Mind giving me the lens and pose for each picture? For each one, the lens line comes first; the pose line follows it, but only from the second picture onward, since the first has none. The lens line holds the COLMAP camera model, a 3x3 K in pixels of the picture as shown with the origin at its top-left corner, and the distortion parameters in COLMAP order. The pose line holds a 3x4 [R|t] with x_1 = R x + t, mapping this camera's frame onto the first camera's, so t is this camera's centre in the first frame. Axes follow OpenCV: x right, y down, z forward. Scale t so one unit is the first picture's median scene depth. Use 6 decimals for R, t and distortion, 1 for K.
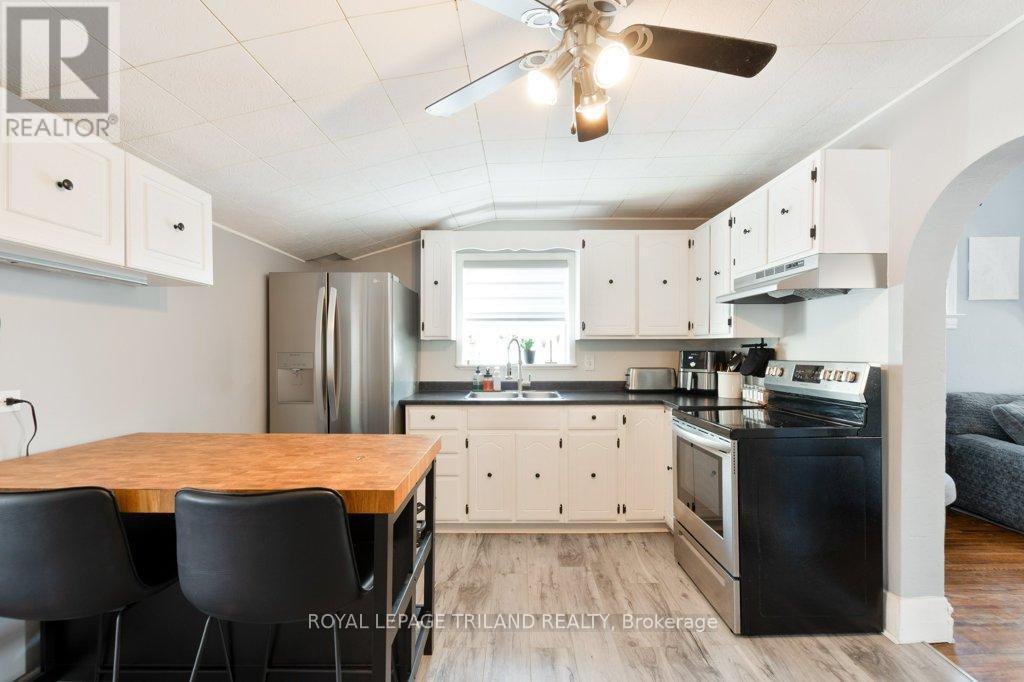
lens RADIAL K [[452.8, 0, 516.3], [0, 452.8, 352.9], [0, 0, 1]] dist [0.001437, 0.000031]
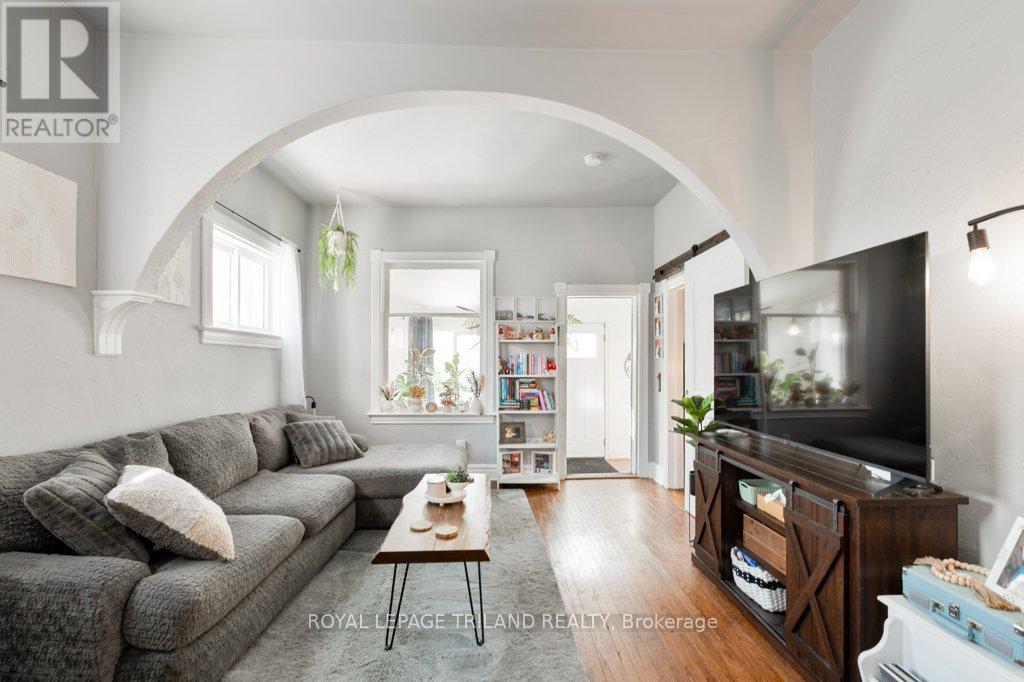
lens RADIAL K [[449.5, 0, 514.1], [0, 449.5, 362.6], [0, 0, 1]] dist [0.000548, -0.000200]
pose [[-0.035098, 0.005016, 0.999371, 0.581169], [0.012435, 0.999912, -0.004582, -0.009826], [-0.999306, 0.012267, -0.035158, 0.522836]]
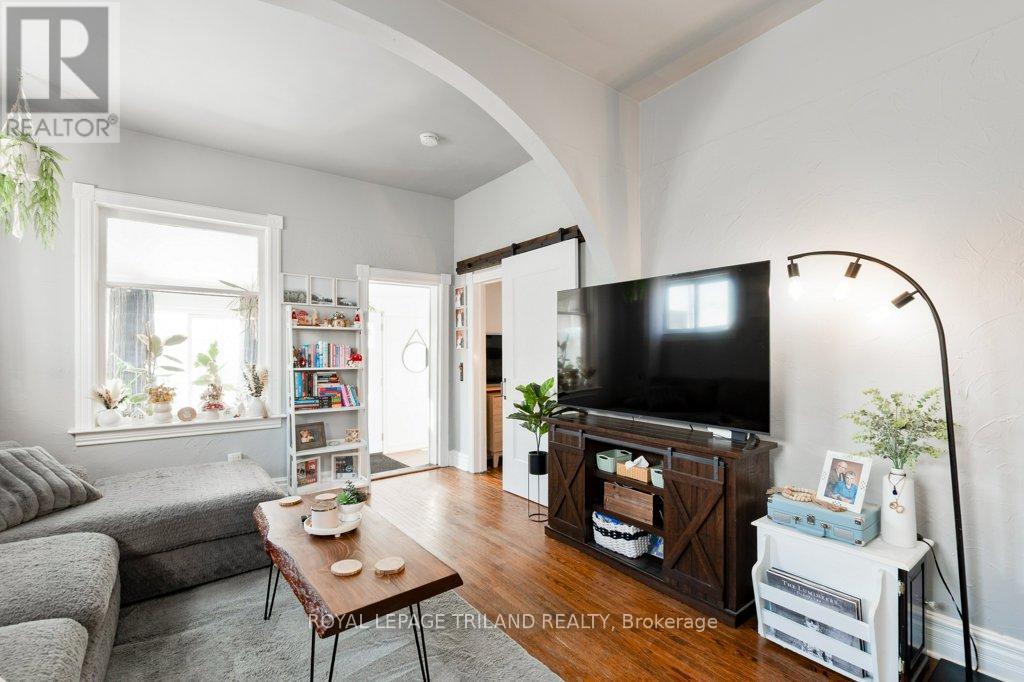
lens RADIAL K [[447.5, 0, 509.0], [0, 447.5, 355.4], [0, 0, 1]] dist [0.001758, 0.000043]
pose [[-0.605572, 0.001587, 0.795789, 0.739461], [0.015156, 0.999840, 0.009539, -0.013954], [-0.795646, 0.017837, -0.605499, 0.795089]]
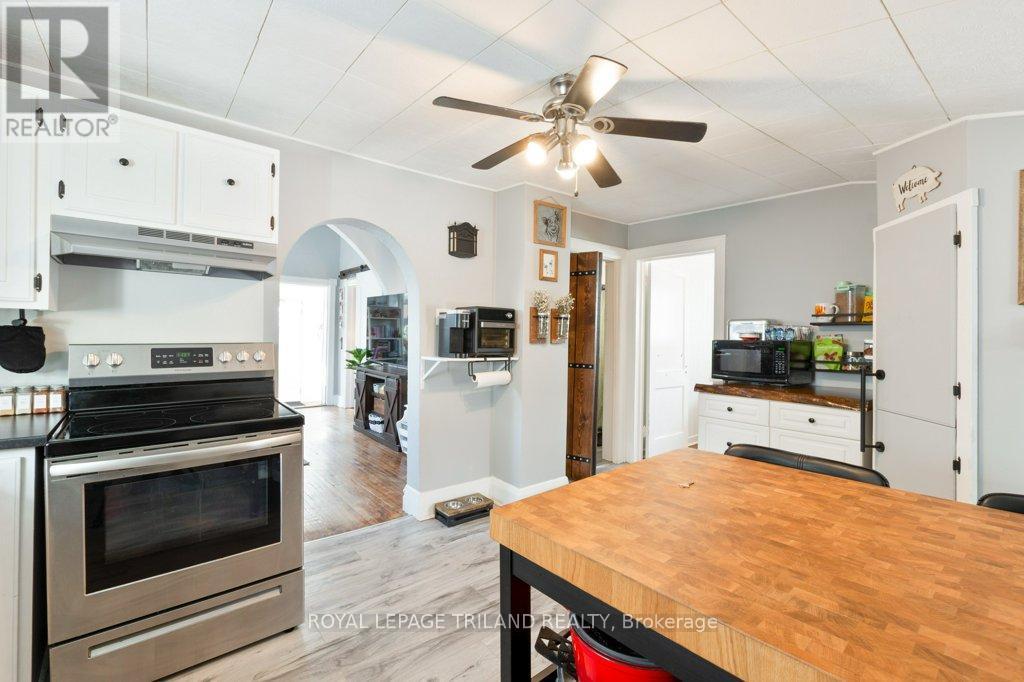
lens RADIAL K [[446.5, 0, 514.1], [0, 446.5, 335.1], [0, 0, 1]] dist [0.000260, 0.000010]
pose [[-0.642899, -0.009291, 0.765895, -0.344411], [-0.007698, 0.999954, 0.005668, -0.006676], [-0.765912, -0.002252, -0.642941, 0.809279]]
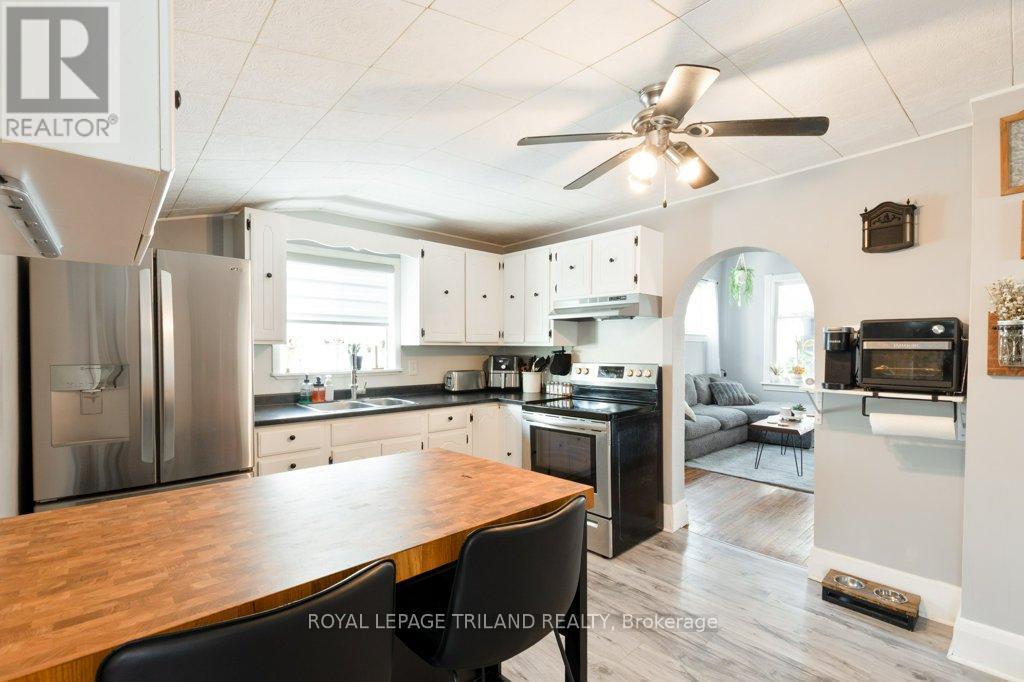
lens RADIAL K [[452.0, 0, 505.6], [0, 452.0, 354.8], [0, 0, 1]] dist [0.000409, -0.000368]
pose [[0.741871, -0.006877, 0.670508, -0.444767], [0.003629, 0.999974, 0.006241, -0.015161], [-0.670533, -0.002197, 0.741876, 0.111321]]
